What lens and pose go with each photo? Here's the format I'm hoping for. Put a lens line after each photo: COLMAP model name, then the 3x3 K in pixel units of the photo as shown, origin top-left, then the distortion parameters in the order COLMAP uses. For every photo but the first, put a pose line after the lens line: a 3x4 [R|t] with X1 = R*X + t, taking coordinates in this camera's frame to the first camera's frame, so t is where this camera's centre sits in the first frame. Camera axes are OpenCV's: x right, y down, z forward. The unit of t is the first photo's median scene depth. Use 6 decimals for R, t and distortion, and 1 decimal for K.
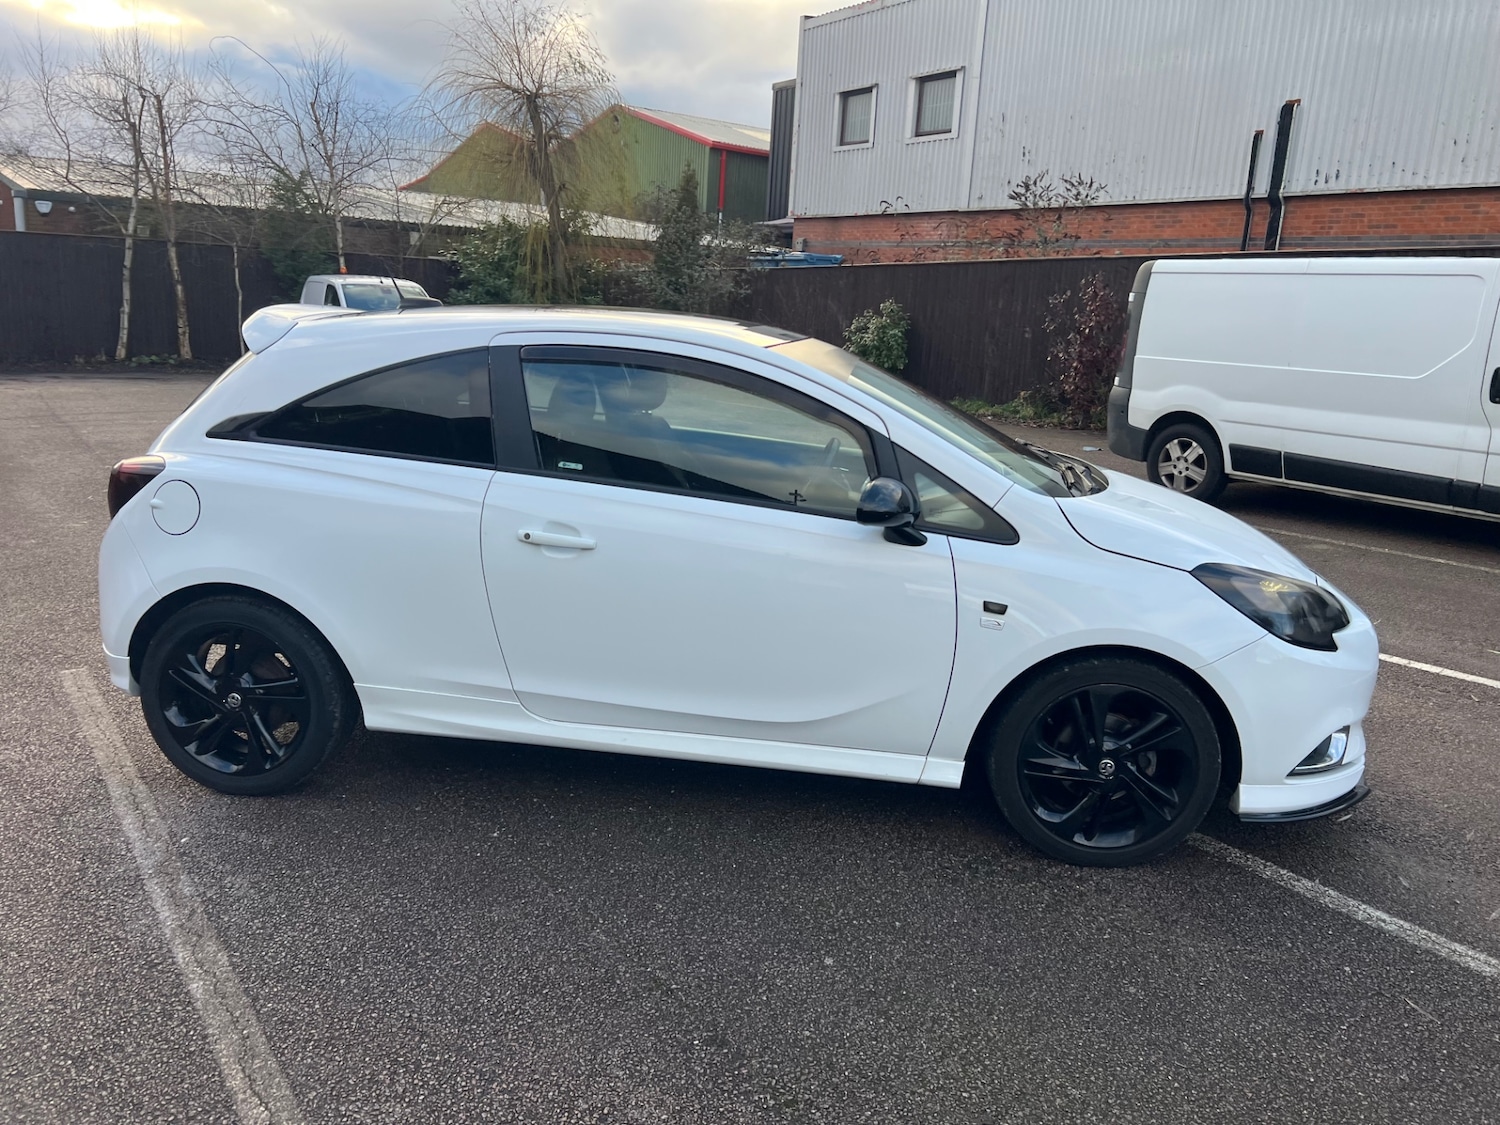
lens RADIAL K [[1123.1, 0, 760.2], [0, 1123.1, 538.9], [0, 0, 1]] dist [0.046359, -0.047957]
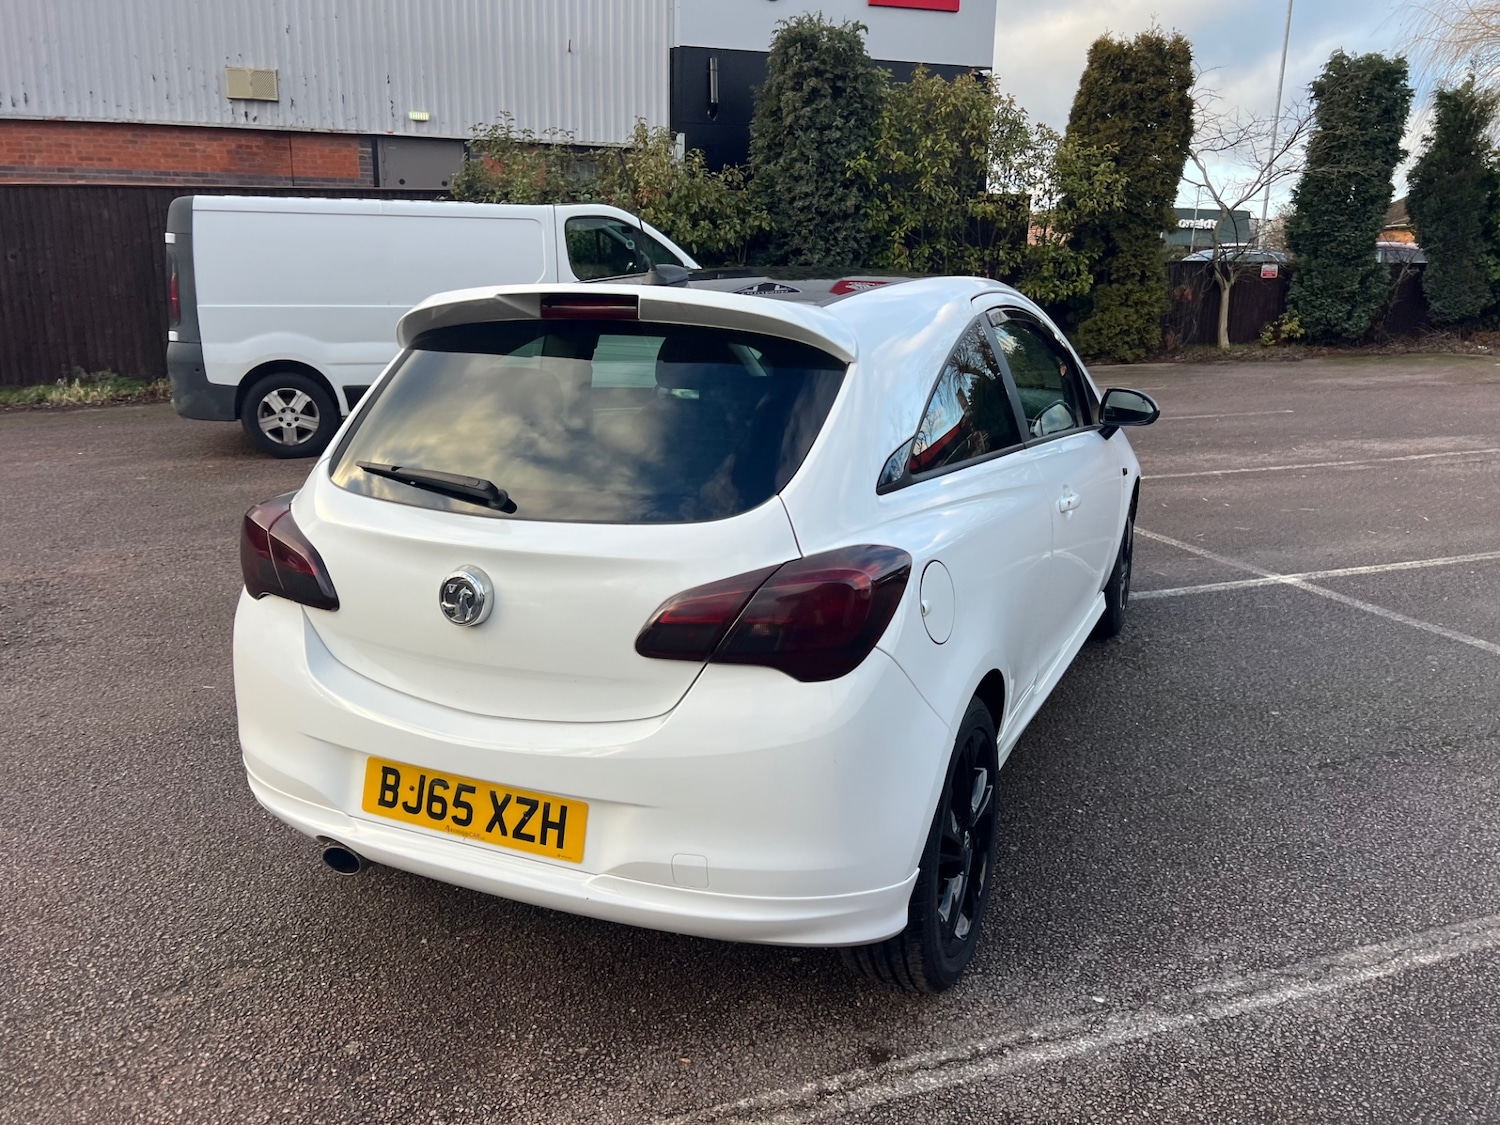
lens RADIAL K [[1125.7, 0, 761.3], [0, 1125.7, 539.9], [0, 0, 1]] dist [0.044810, -0.047100]
pose [[0.302869, -0.258211, 0.917386, -0.402900], [0.204820, 0.957740, 0.201949, -0.075809], [-0.930763, 0.126735, 0.342956, 0.309960]]
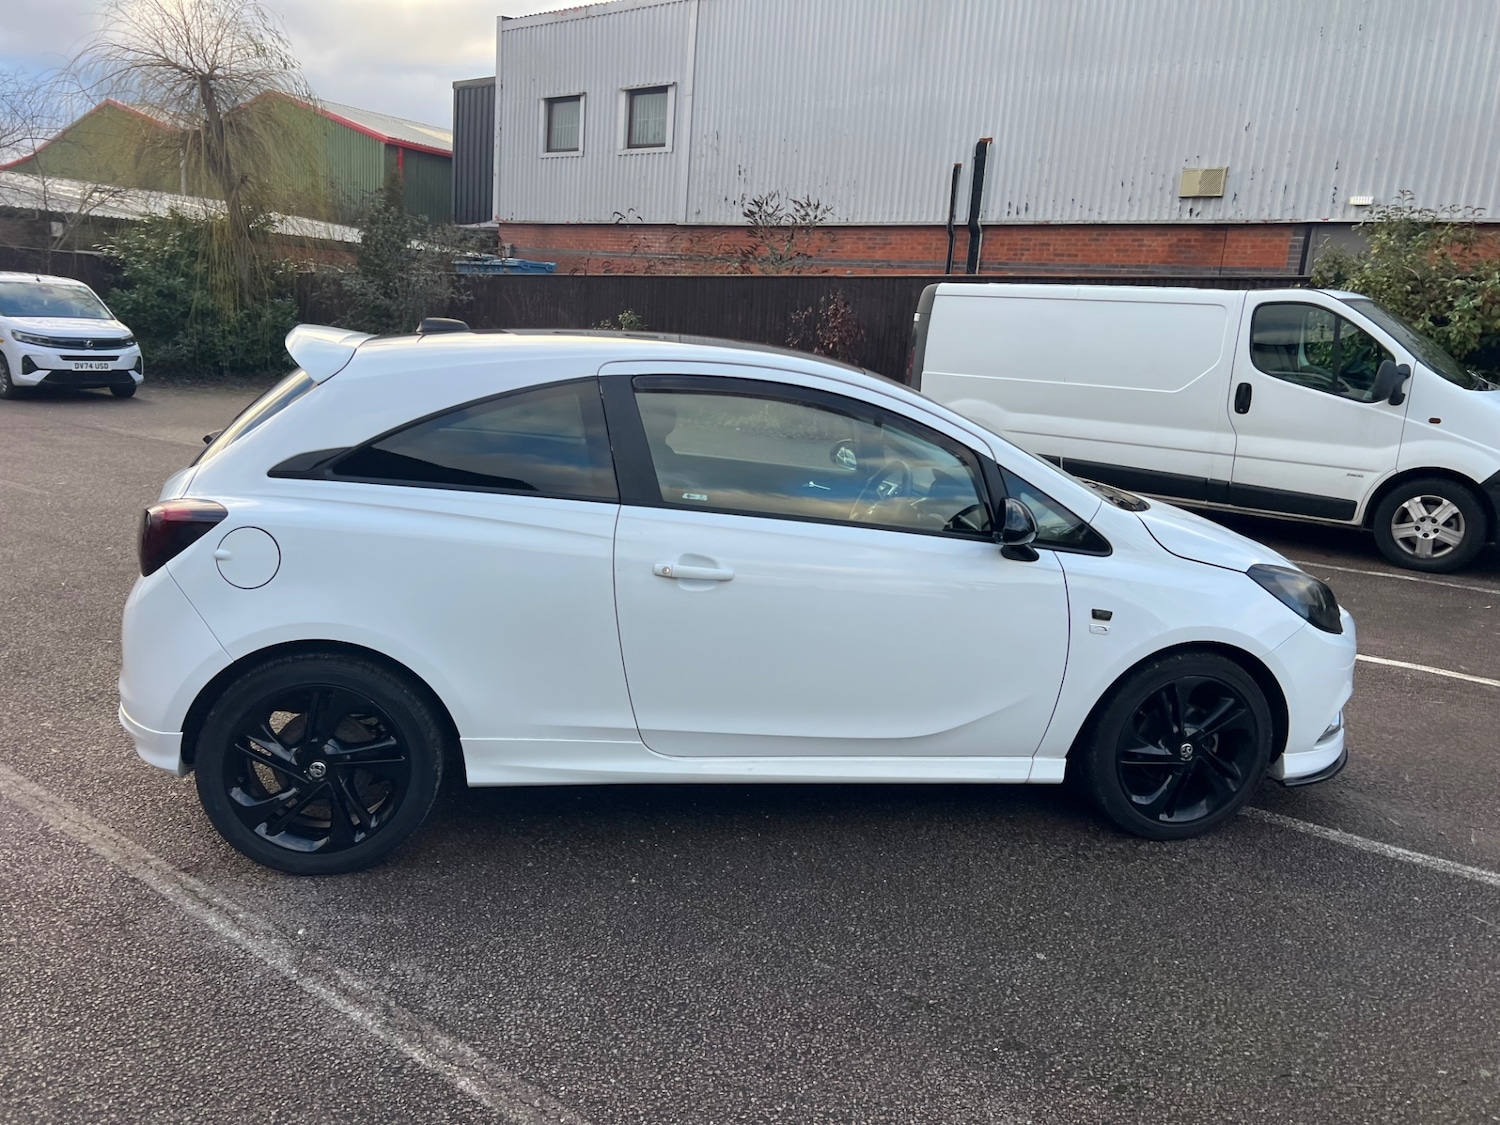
lens RADIAL K [[1123.1, 0, 760.5], [0, 1123.1, 537.2], [0, 0, 1]] dist [0.046359, -0.047957]
pose [[0.956159, -0.041833, 0.289845, -0.138636], [0.043826, 0.999039, -0.000385, -0.009328], [-0.289550, 0.013071, 0.957074, 0.013993]]
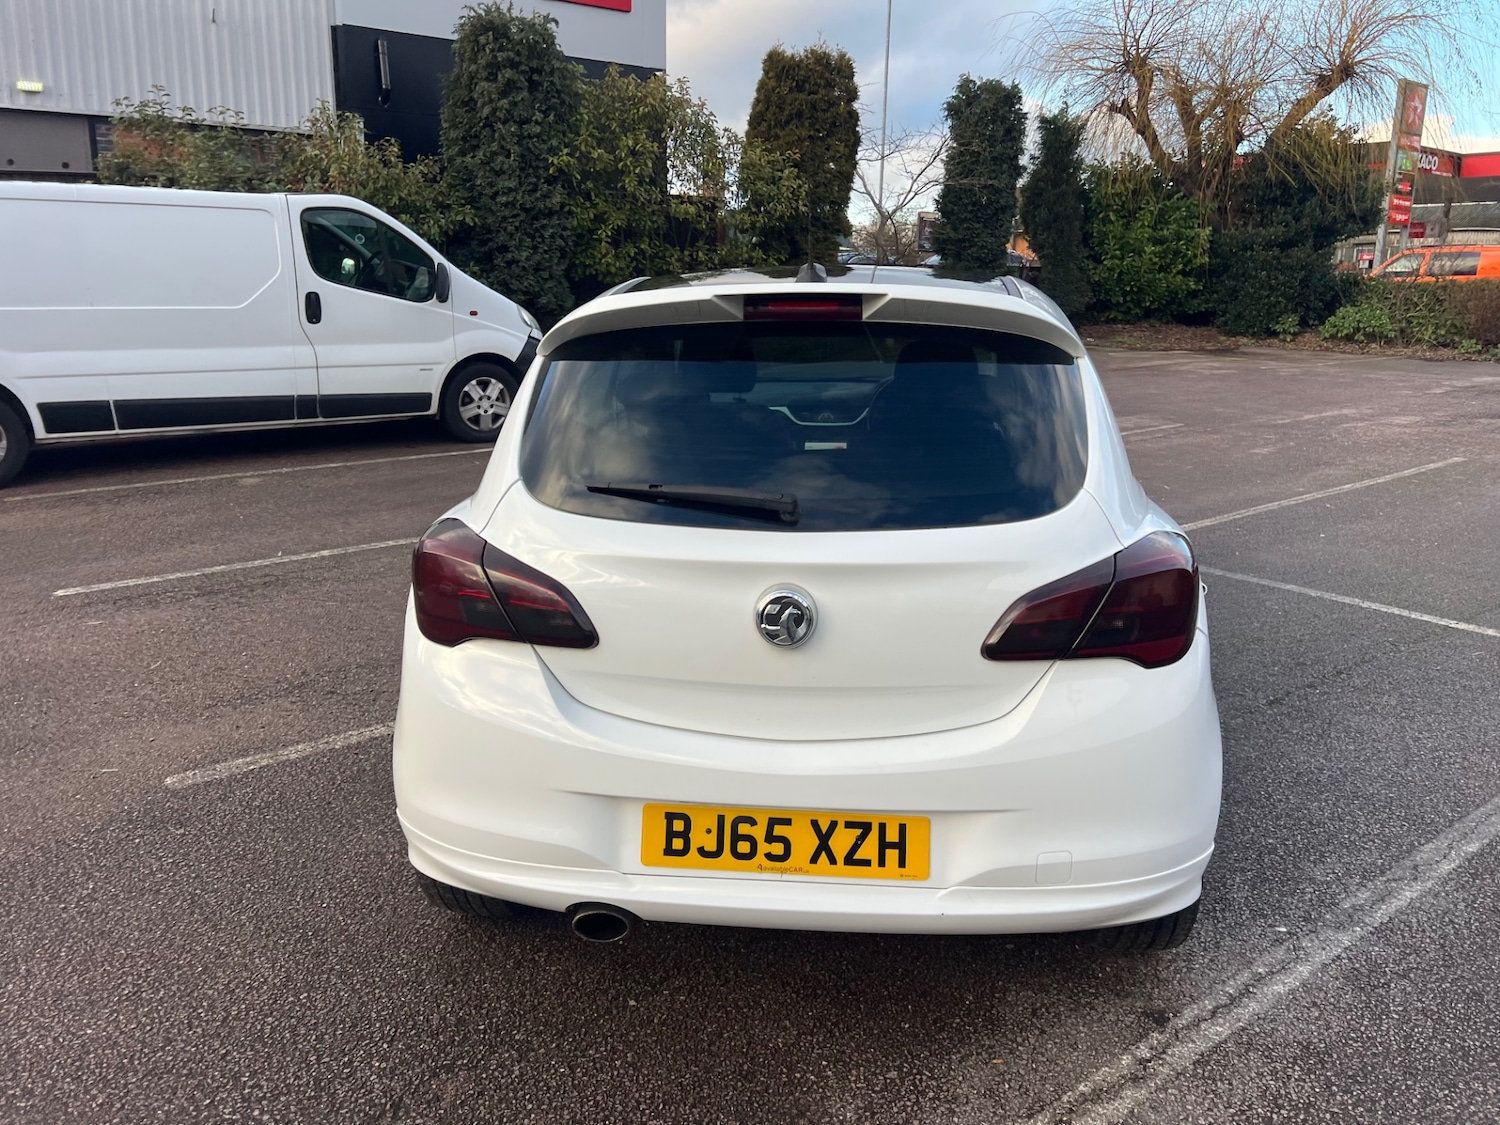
lens RADIAL K [[1125.7, 0, 759.0], [0, 1125.7, 540.3], [0, 0, 1]] dist [0.044810, -0.047100]
pose [[-0.023864, -0.269697, 0.962649, -0.416191], [0.197134, 0.942748, 0.269008, -0.103158], [-0.980086, 0.196190, 0.030669, 0.439997]]
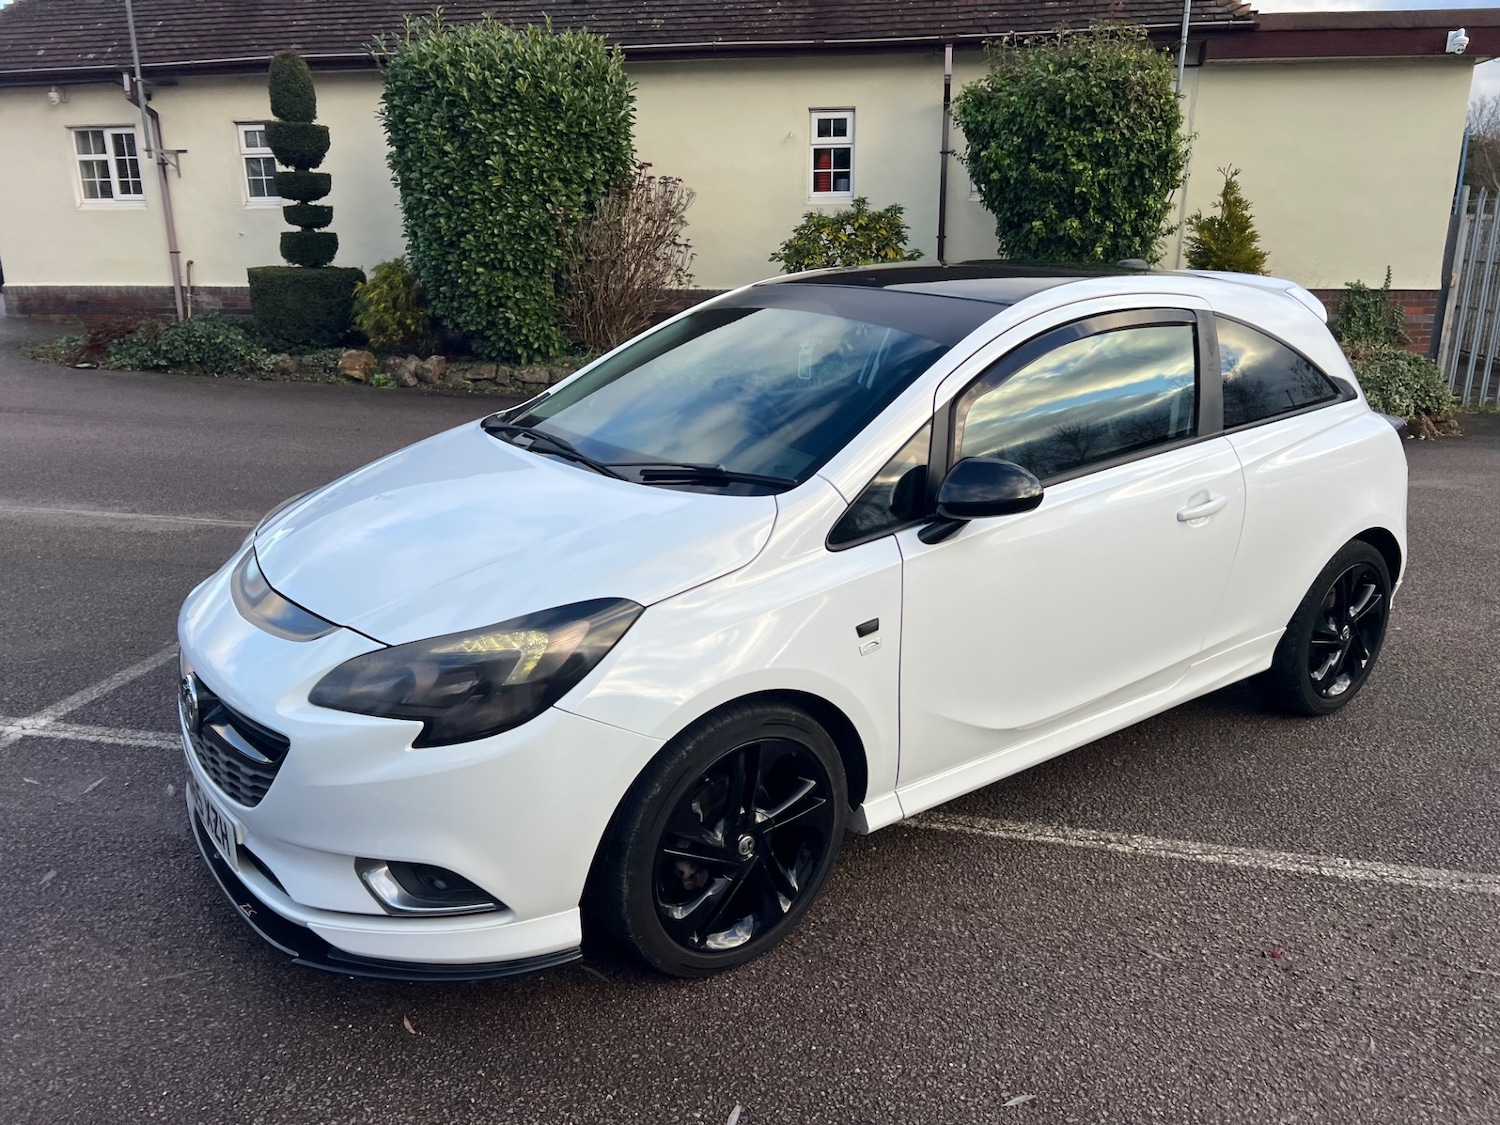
lens RADIAL K [[1125.7, 0, 761.2], [0, 1125.7, 548.3], [0, 0, 1]] dist [0.044810, -0.047100]
pose [[-0.726603, 0.132545, -0.674152, 0.284381], [-0.181021, 0.909614, 0.373944, -0.125967], [0.662782, 0.393744, -0.636935, 0.647954]]
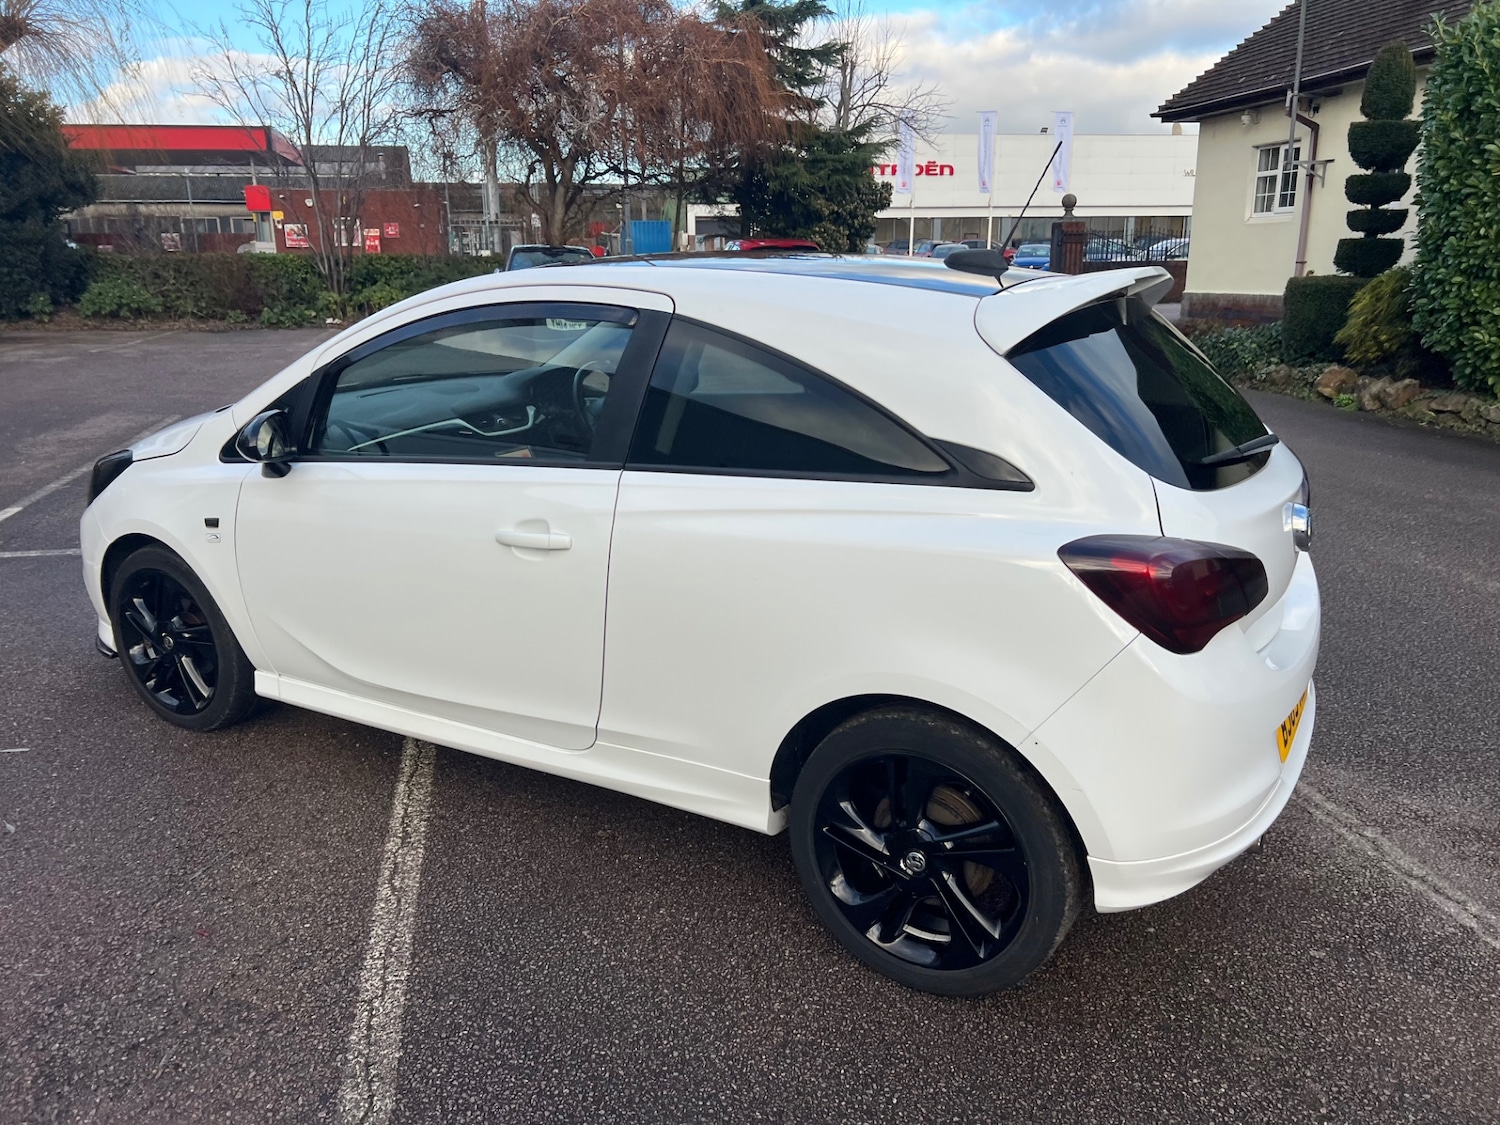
lens RADIAL K [[1125.7, 0, 757.0], [0, 1125.7, 561.8], [0, 0, 1]] dist [0.044810, -0.047100]
pose [[-0.913240, -0.145688, 0.380484, -0.201000], [0.048867, 0.887971, 0.457296, -0.156761], [-0.404481, 0.436214, -0.803811, 0.723580]]
